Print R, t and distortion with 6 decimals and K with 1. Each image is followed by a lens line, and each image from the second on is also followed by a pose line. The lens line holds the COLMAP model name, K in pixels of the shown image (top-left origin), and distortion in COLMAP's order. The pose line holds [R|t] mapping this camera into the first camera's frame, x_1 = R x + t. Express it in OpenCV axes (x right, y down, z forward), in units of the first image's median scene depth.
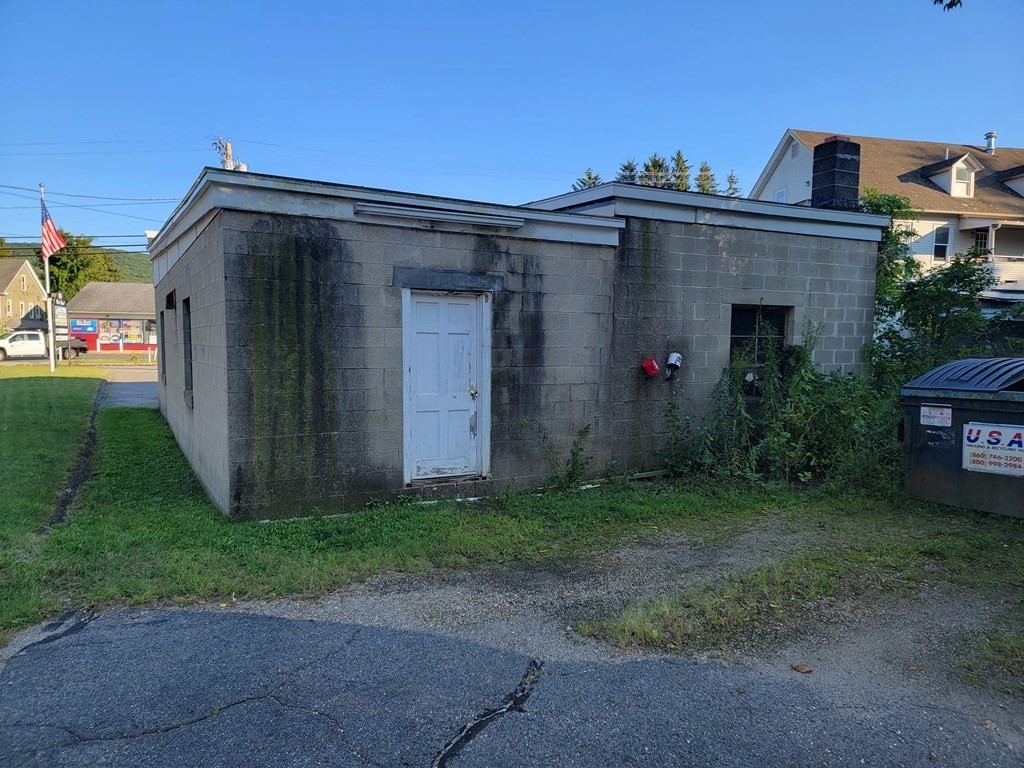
lens RADIAL K [[712.6, 0, 509.9], [0, 712.6, 392.8], [0, 0, 1]] dist [0.044271, -0.019481]
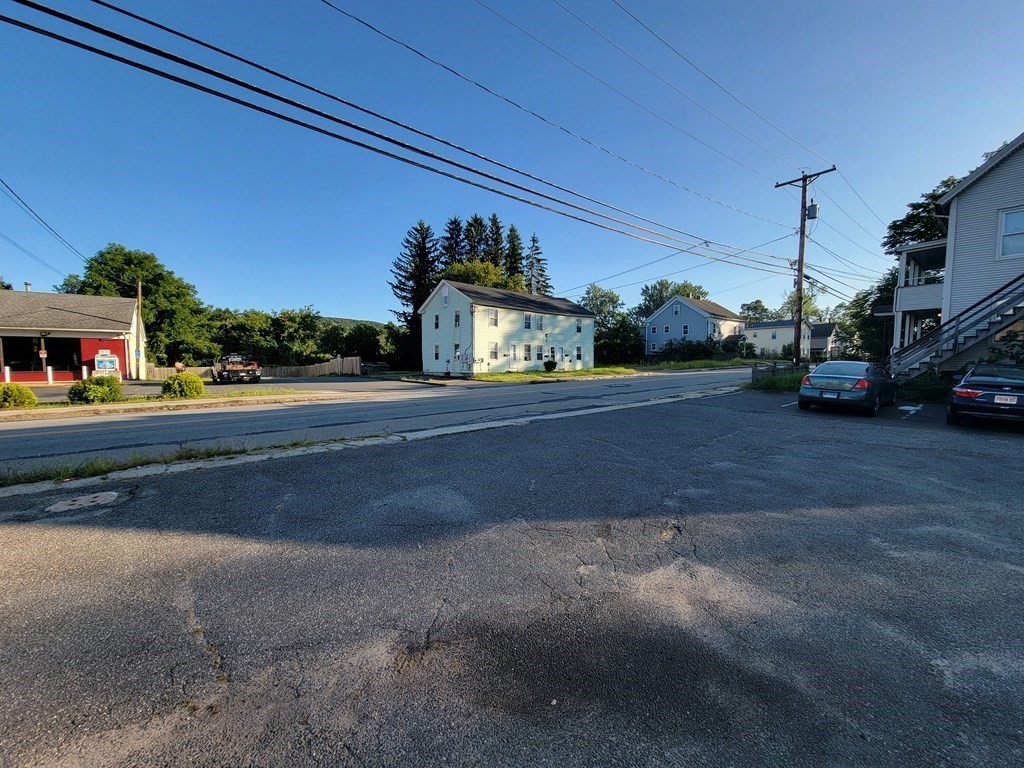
lens RADIAL K [[424.0, 0, 505.6], [0, 424.0, 391.3], [0, 0, 1]] dist [-0.000343, 0.000180]
pose [[0.910230, -0.034928, 0.412628, -0.126744], [0.036406, 0.999328, 0.004282, -0.042542], [-0.412500, 0.011125, 0.910890, 0.564004]]
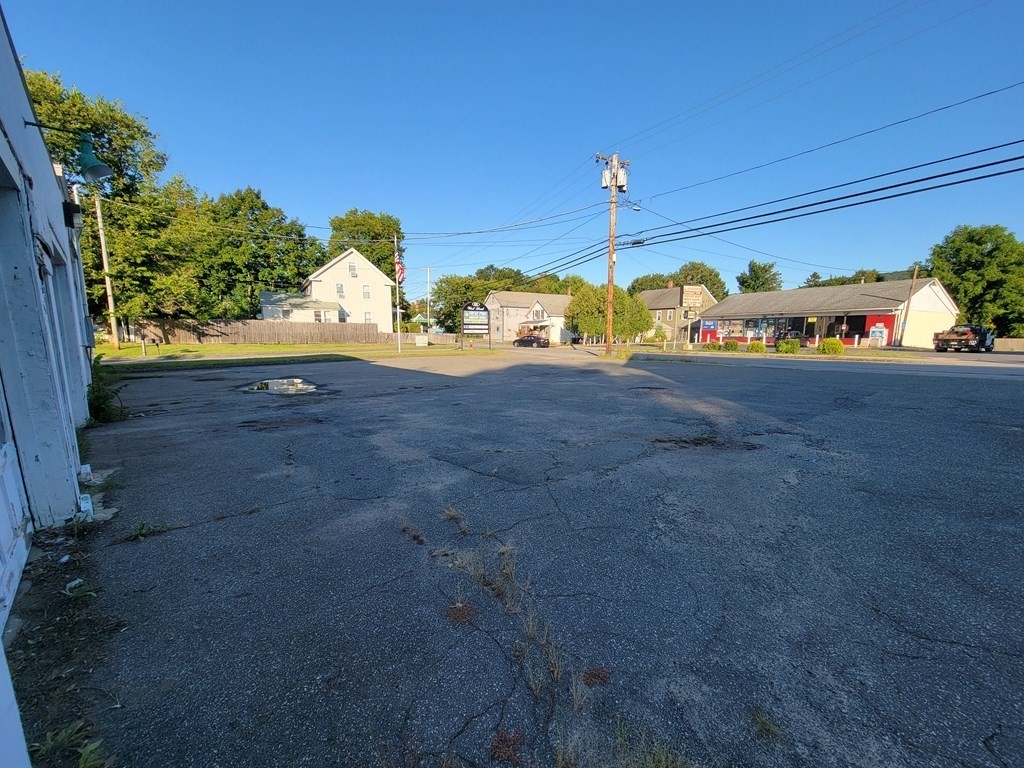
lens RADIAL K [[424.0, 0, 514.4], [0, 424.0, 386.0], [0, 0, 1]] dist [-0.000343, 0.000180]
pose [[0.274606, 0.113013, -0.954892, 0.175439], [-0.072796, 0.992663, 0.096549, -0.028687], [0.958797, 0.043000, 0.280819, 0.464455]]
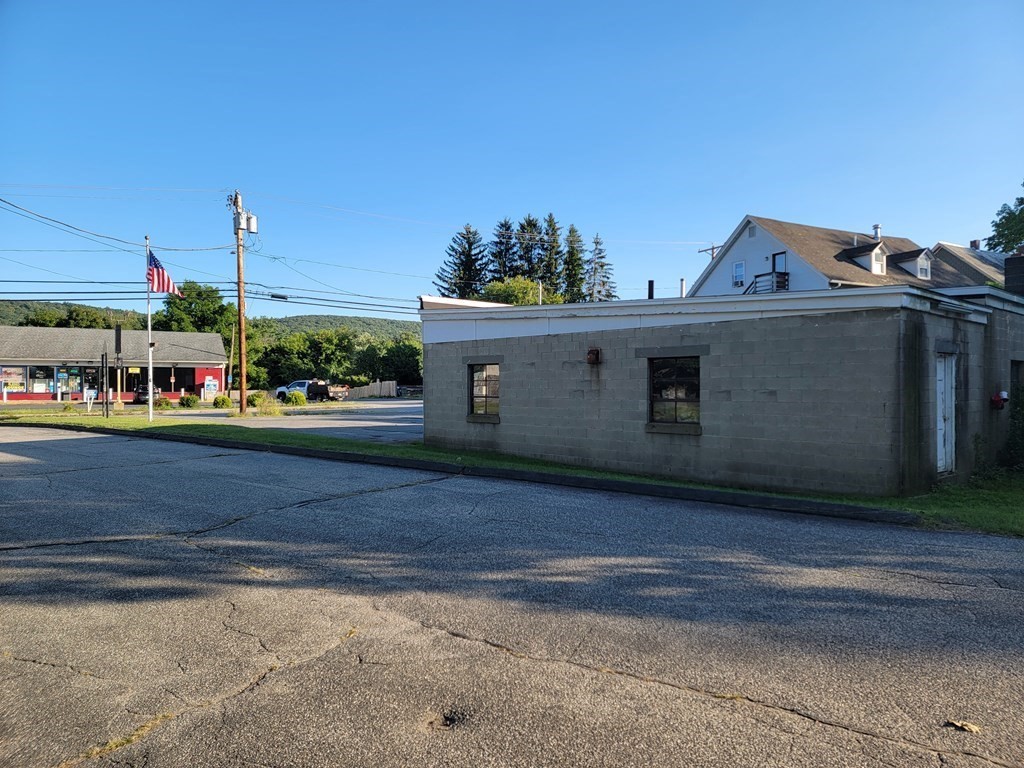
lens RADIAL K [[712.6, 0, 508.2], [0, 712.6, 383.5], [0, 0, 1]] dist [0.044271, -0.019481]
pose [[0.969722, -0.005794, 0.244144, -0.176589], [0.024397, 0.997016, -0.073242, 0.002712], [-0.242991, 0.076980, 0.966969, -0.041504]]
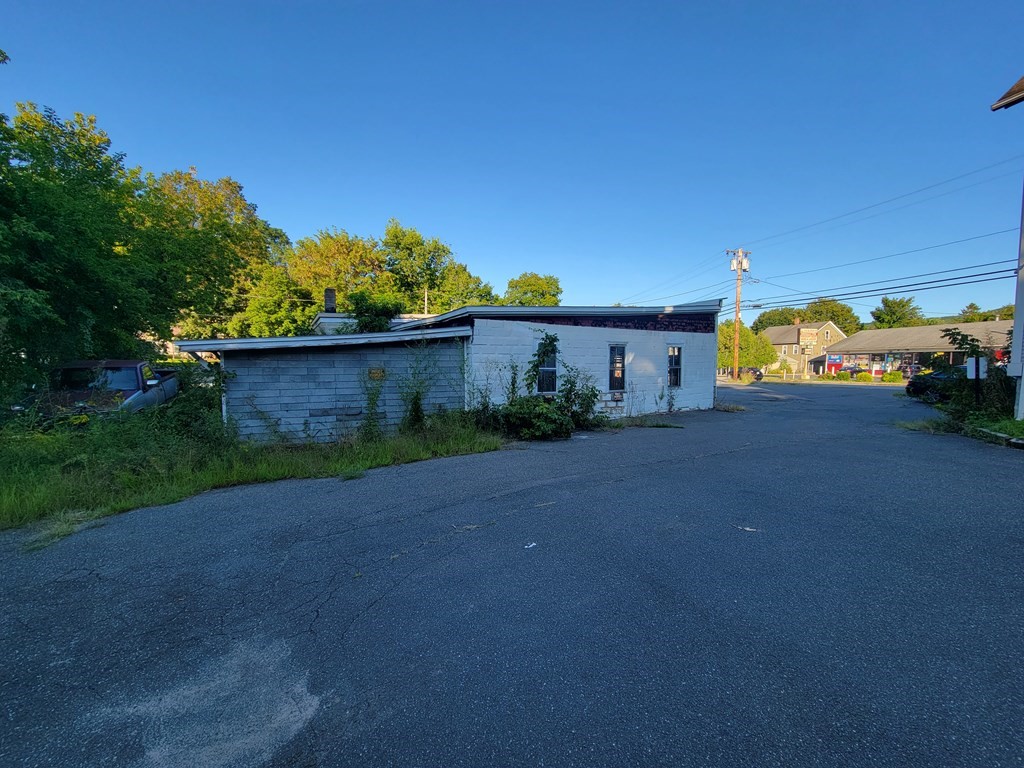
lens RADIAL K [[424.0, 0, 513.0], [0, 424.0, 381.8], [0, 0, 1]] dist [-0.000343, 0.000180]
pose [[0.018700, 0.035076, -0.999210, 0.431894], [-0.082333, 0.996044, 0.033424, -0.016179], [0.996429, 0.081643, 0.021514, 0.319855]]
